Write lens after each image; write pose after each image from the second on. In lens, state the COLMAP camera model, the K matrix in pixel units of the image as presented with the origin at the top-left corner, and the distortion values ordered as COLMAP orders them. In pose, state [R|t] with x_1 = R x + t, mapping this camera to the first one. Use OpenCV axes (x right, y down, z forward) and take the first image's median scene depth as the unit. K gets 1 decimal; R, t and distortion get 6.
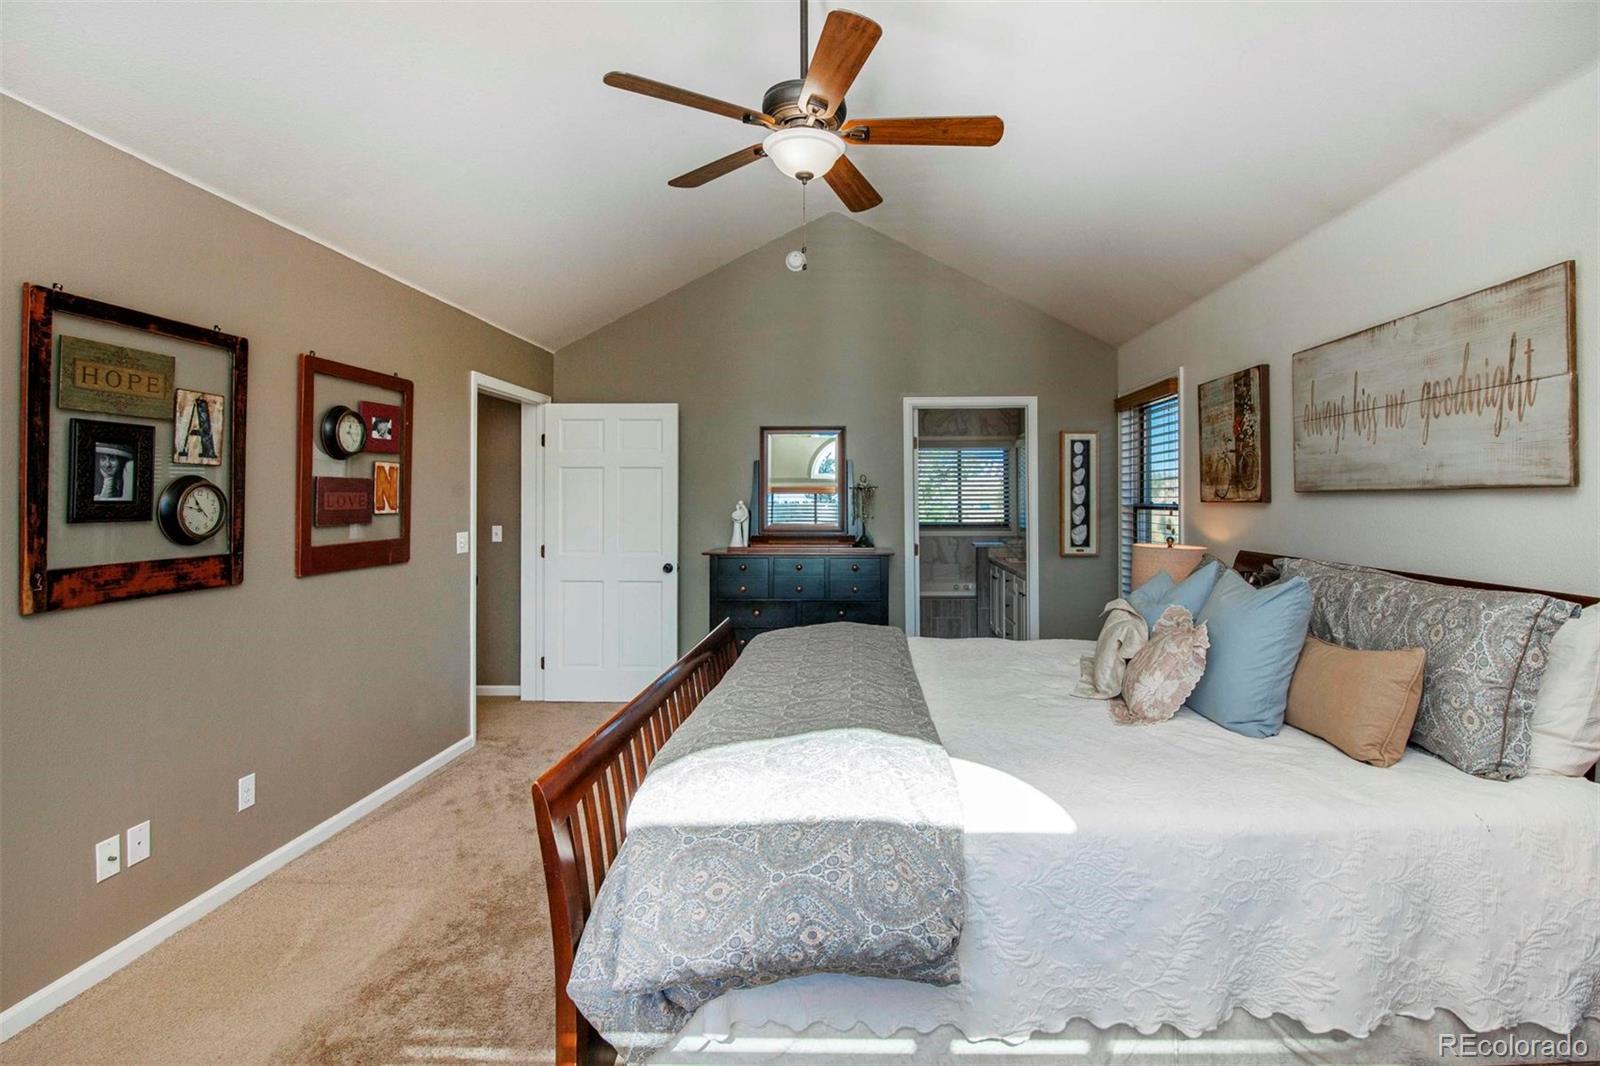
lens RADIAL K [[790.5, 0, 802.2], [0, 790.5, 493.0], [0, 0, 1]] dist [-0.000277, -0.000123]
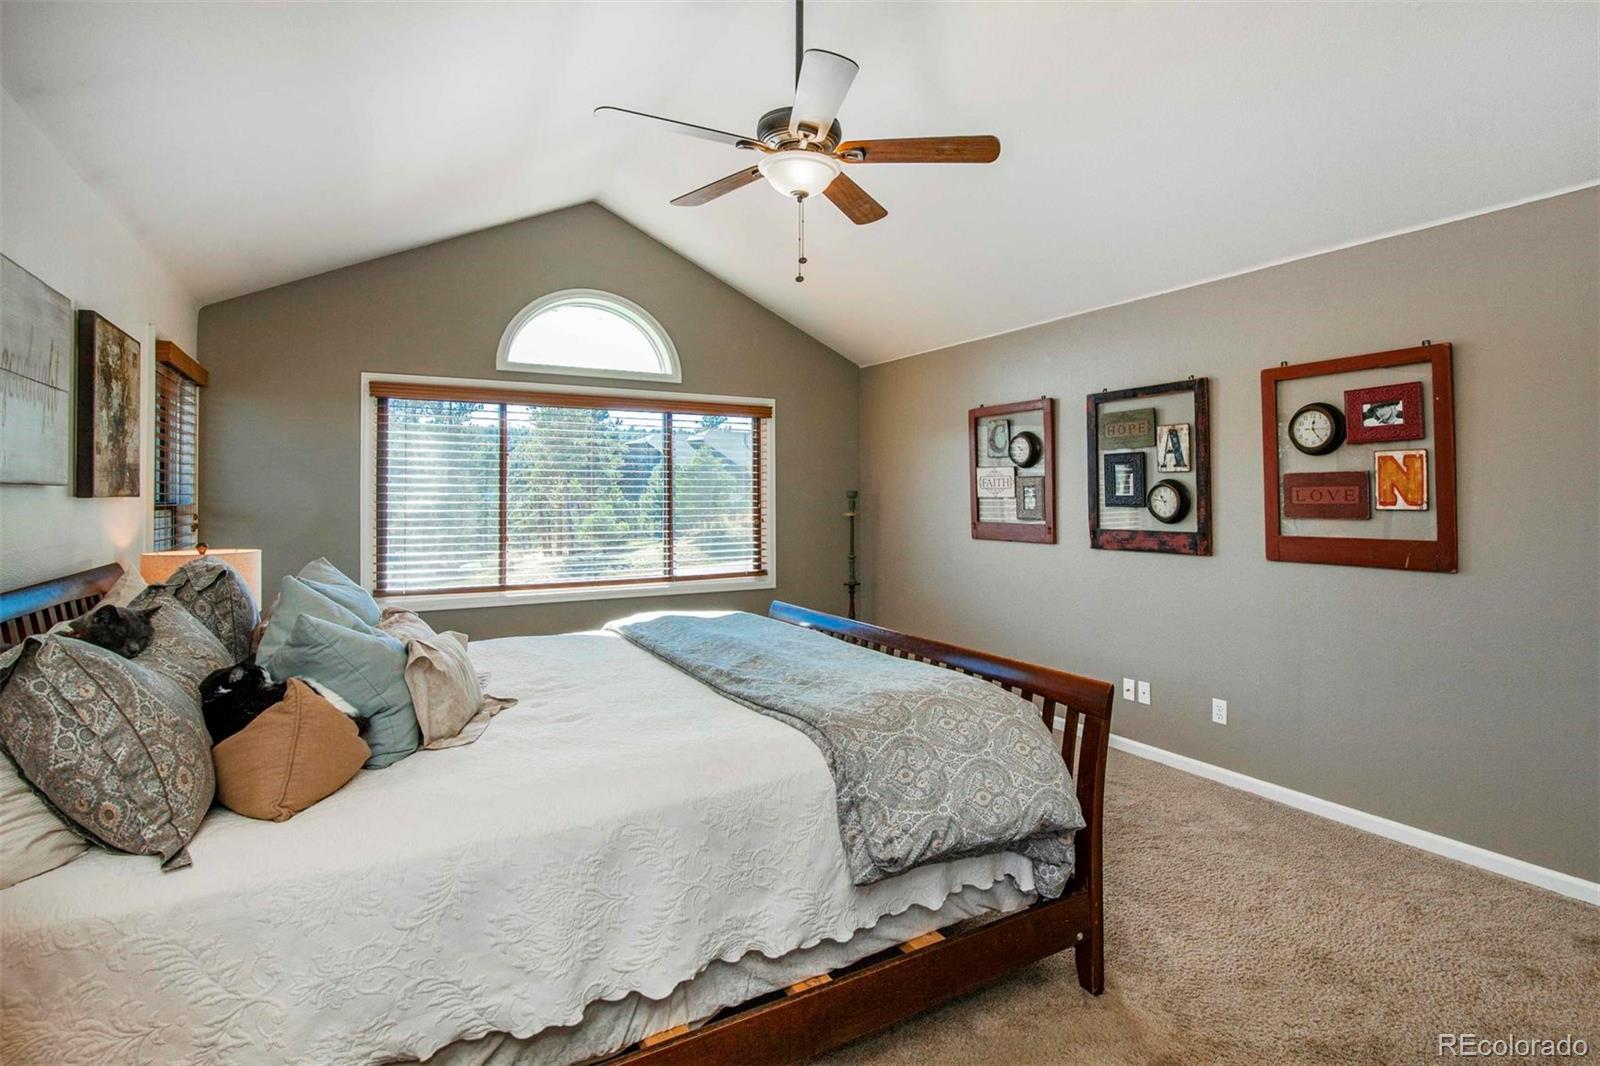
lens RADIAL K [[790.5, 0, 802.2], [0, 790.5, 493.0], [0, 0, 1]] dist [-0.000277, -0.000123]
pose [[-0.827450, -0.000358, -0.561540, 0.647627], [0.007809, 0.999896, -0.012144, 0.016908], [0.561486, -0.014433, -0.827360, 1.726777]]
